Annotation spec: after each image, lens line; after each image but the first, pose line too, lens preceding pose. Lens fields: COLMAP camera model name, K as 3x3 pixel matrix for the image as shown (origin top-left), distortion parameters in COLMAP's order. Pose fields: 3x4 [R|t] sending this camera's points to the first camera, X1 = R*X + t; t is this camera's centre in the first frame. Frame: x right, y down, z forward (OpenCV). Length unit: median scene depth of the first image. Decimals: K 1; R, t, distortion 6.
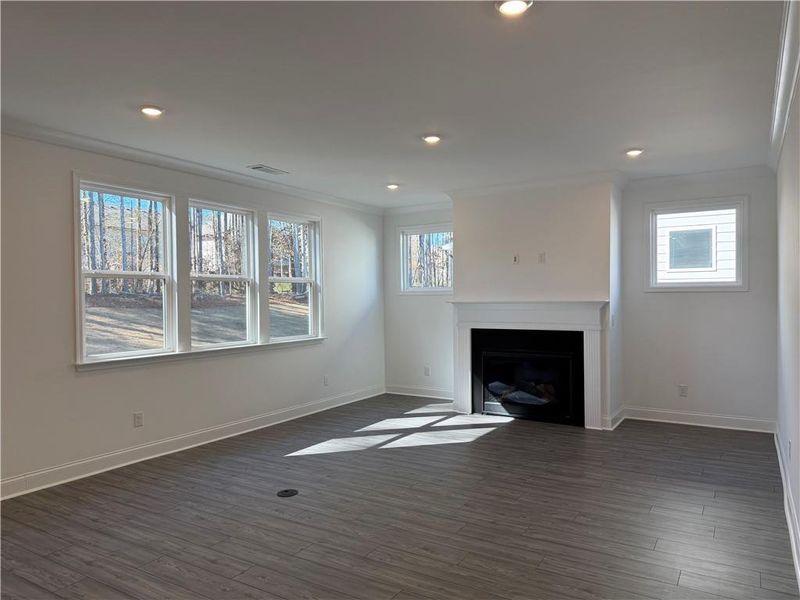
lens RADIAL K [[563.5, 0, 407.9], [0, 563.5, 300.2], [0, 0, 1]] dist [0.048471, -0.056906]
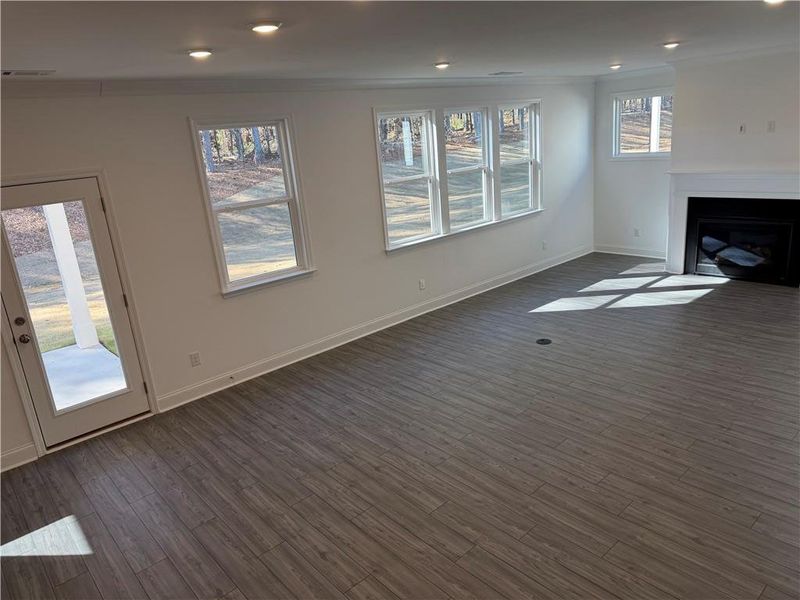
lens RADIAL K [[563.5, 0, 388.7], [0, 563.5, 303.0], [0, 0, 1]] dist [0.048471, -0.056906]
pose [[0.948125, 0.017212, -0.317432, -0.100878], [0.077390, 0.955996, 0.282988, -0.133113], [0.308335, -0.292874, 0.905072, -0.268192]]
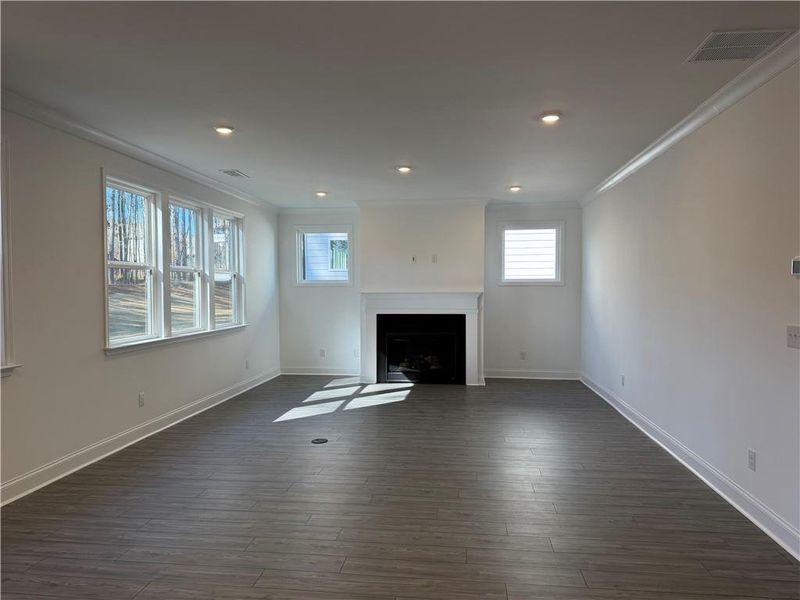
lens RADIAL K [[563.5, 0, 415.8], [0, 563.5, 298.7], [0, 0, 1]] dist [0.048471, -0.056906]
pose [[0.900229, -0.002461, 0.435409, -0.430470], [-0.002177, 0.999946, 0.010154, 0.005055], [-0.435410, -0.010089, 0.900176, -0.176687]]
